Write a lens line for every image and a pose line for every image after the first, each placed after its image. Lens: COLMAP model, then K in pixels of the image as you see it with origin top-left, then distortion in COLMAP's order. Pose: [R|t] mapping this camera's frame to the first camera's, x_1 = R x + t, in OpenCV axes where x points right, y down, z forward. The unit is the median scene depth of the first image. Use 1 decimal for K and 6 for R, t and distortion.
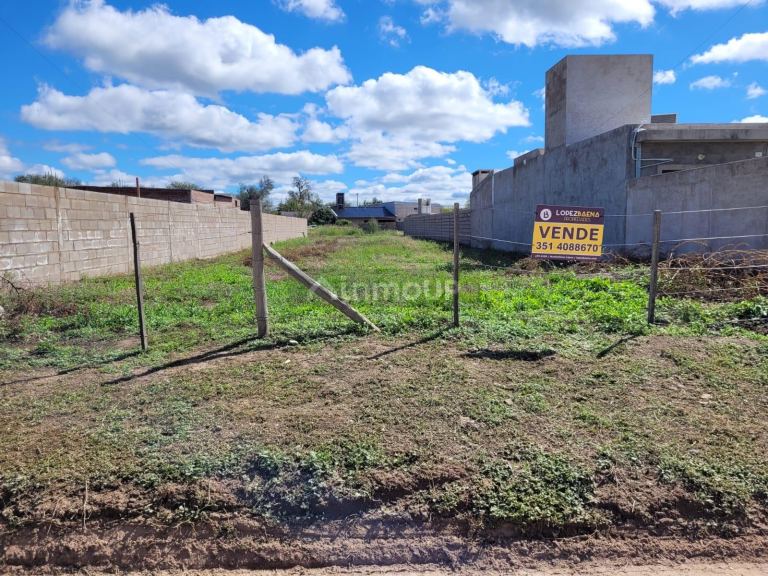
lens RADIAL K [[585.5, 0, 393.7], [0, 585.5, 285.2], [0, 0, 1]] dist [0.044226, -0.048340]
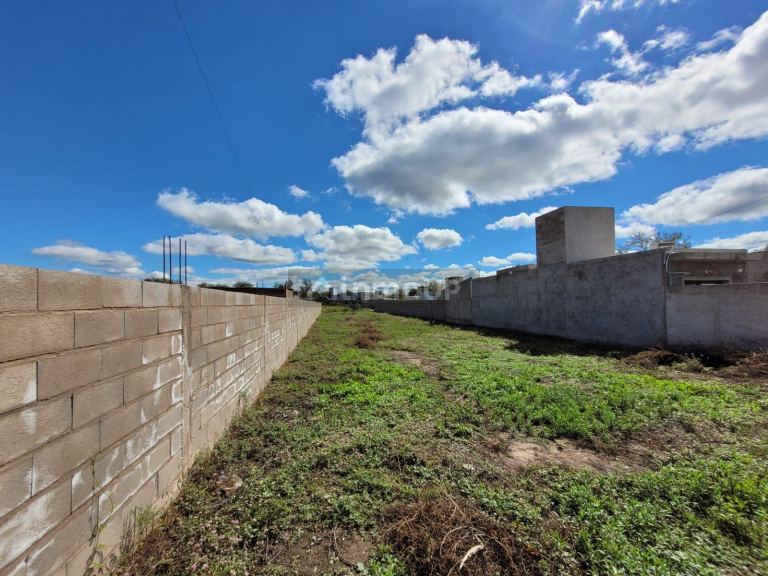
lens RADIAL K [[303.9, 0, 376.5], [0, 303.9, 298.7], [0, 0, 1]] dist [0.003572, -0.000968]
pose [[0.995139, -0.002151, 0.098455, -0.277410], [0.013617, 0.993164, -0.115930, -0.060411], [-0.097533, 0.116707, 0.988366, 0.281655]]
